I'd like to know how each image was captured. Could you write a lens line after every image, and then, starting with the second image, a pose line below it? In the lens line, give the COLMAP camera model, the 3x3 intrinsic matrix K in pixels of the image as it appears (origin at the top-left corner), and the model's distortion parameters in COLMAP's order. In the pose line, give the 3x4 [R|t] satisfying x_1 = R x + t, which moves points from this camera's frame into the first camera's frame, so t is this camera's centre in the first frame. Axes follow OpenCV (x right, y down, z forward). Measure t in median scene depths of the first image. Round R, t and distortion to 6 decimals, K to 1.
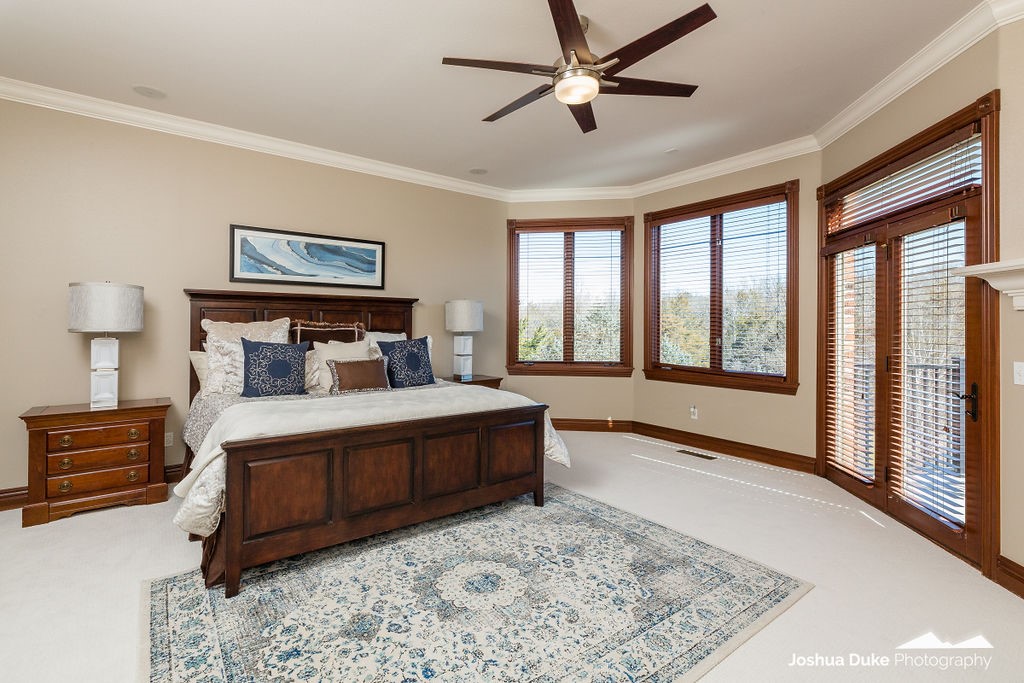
lens RADIAL K [[493.3, 0, 510.3], [0, 493.3, 326.6], [0, 0, 1]] dist [0.000544, -0.000106]
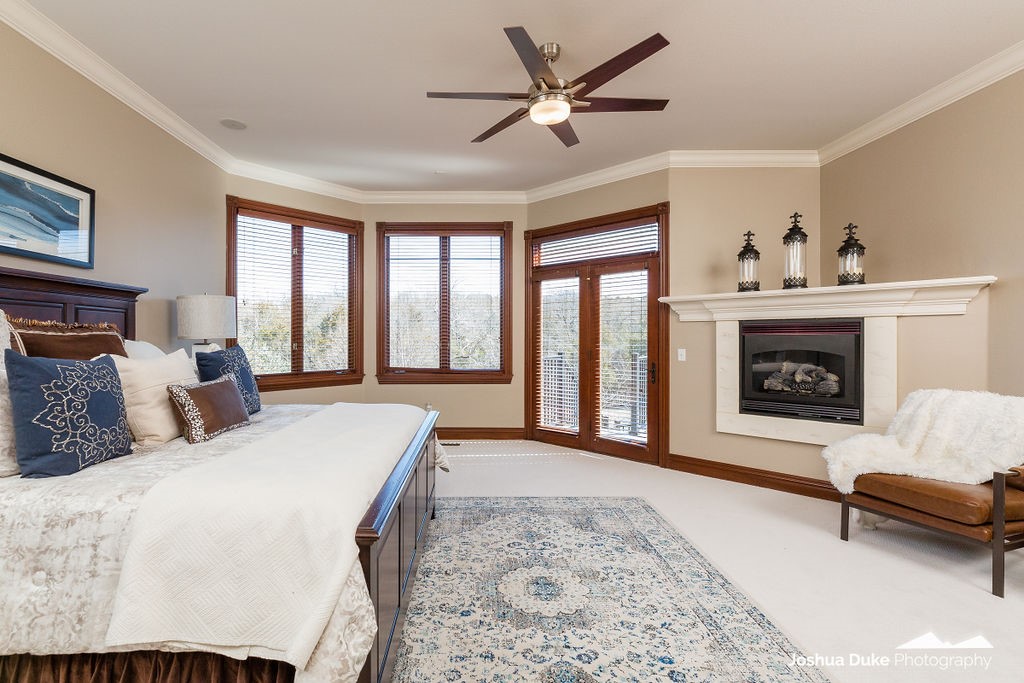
lens RADIAL K [[463.5, 0, 512.0], [0, 463.5, 341.5], [0, 0, 1]] dist [0.000366, -0.000151]
pose [[0.581564, -0.014490, 0.813372, -0.544256], [0.005902, 0.999890, 0.013593, 0.010531], [-0.813479, -0.003104, 0.581586, 0.337431]]
